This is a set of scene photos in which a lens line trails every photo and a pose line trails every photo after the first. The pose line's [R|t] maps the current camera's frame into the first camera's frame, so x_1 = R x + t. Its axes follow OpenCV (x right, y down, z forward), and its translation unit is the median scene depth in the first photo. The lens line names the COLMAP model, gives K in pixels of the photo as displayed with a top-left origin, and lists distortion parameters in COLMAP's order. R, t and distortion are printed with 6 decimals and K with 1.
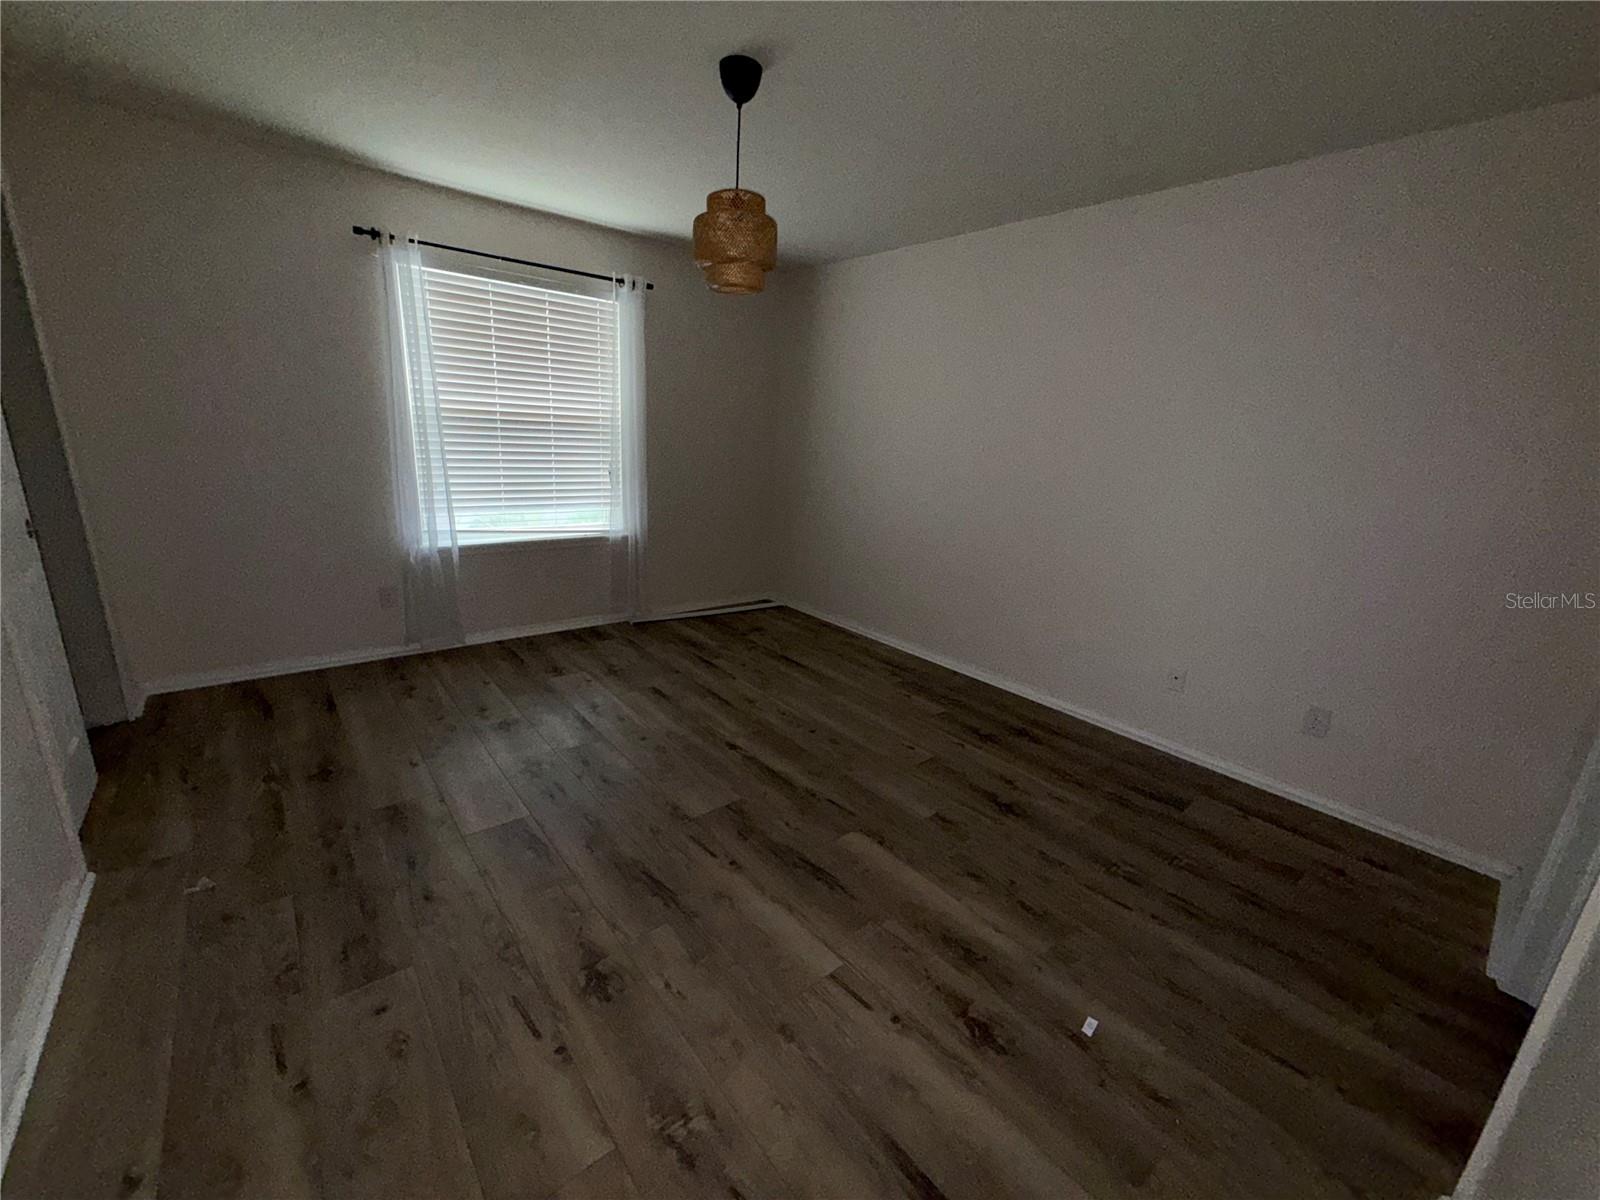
lens RADIAL K [[640.6, 0, 801.0], [0, 640.6, 600.7], [0, 0, 1]] dist [-0.001028, 0.001106]
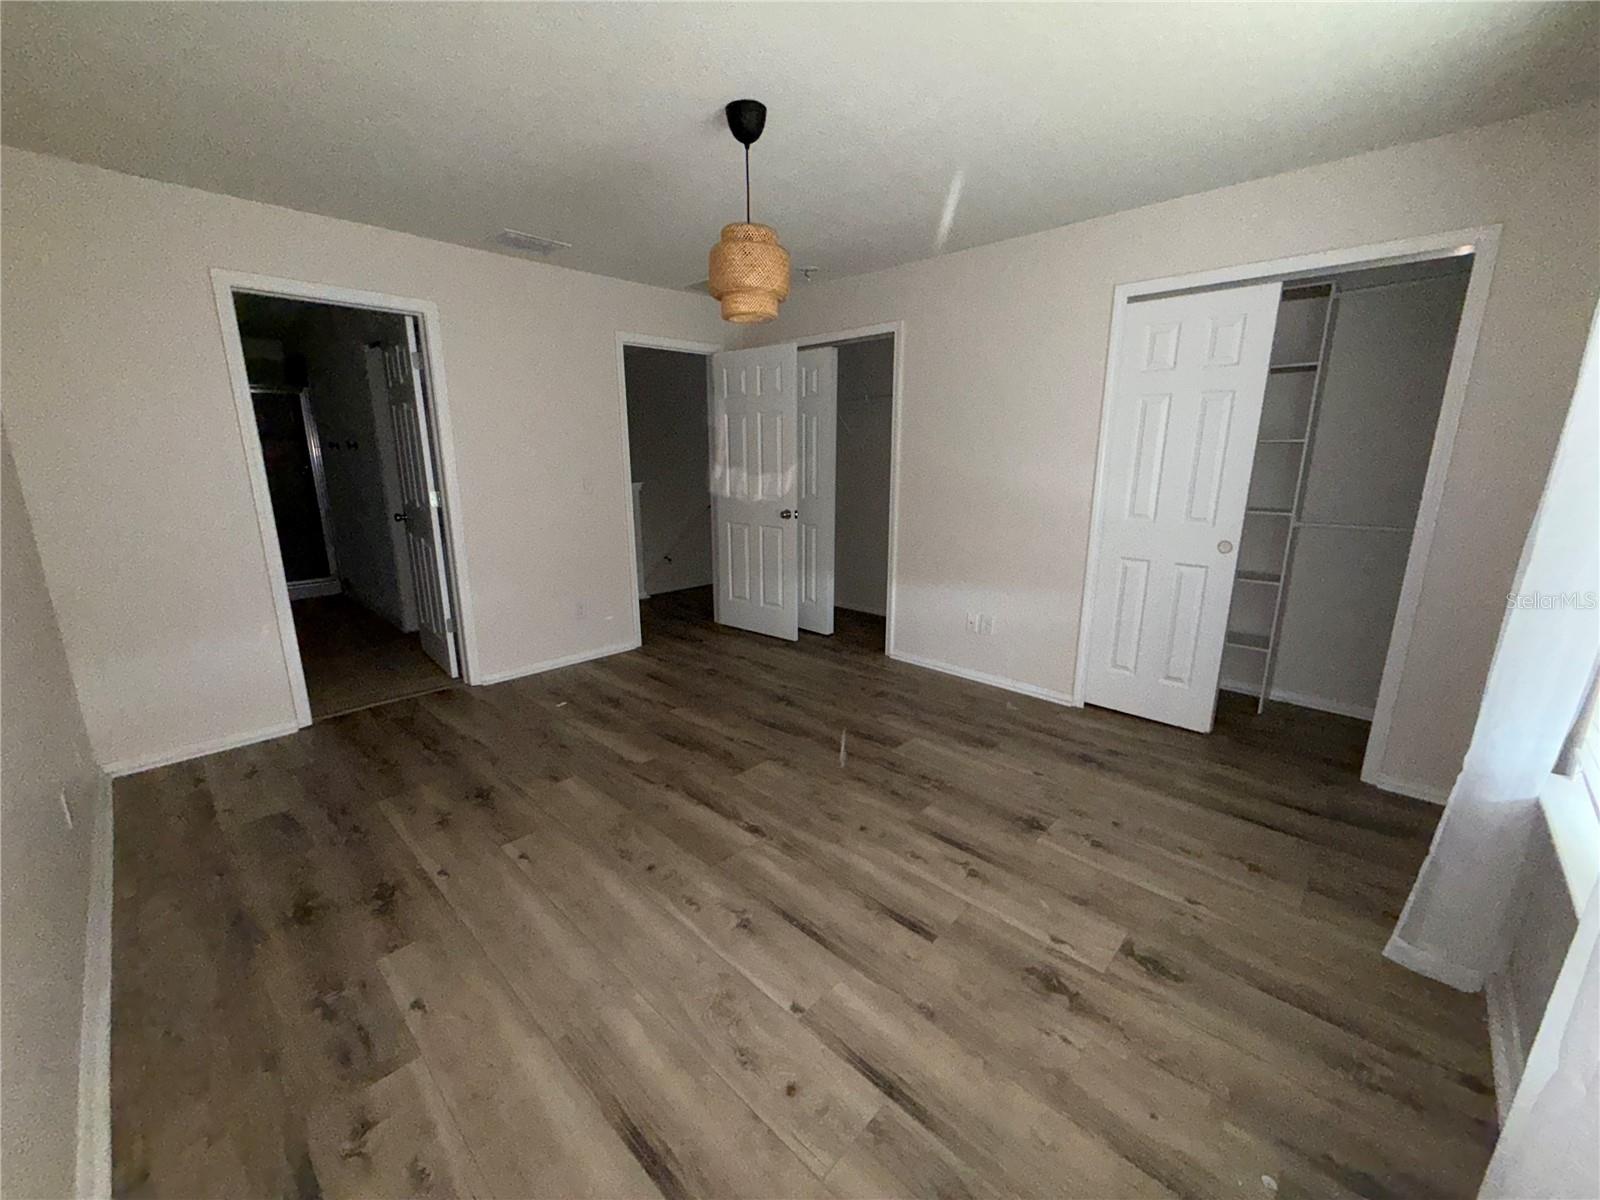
lens RADIAL K [[640.6, 0, 799.5], [0, 640.6, 600.6], [0, 0, 1]] dist [-0.001028, 0.001106]
pose [[-0.992365, -0.028993, -0.119879, -0.062350], [-0.082717, 0.877425, 0.472529, -0.492972], [0.091484, 0.478838, -0.873124, 1.798535]]
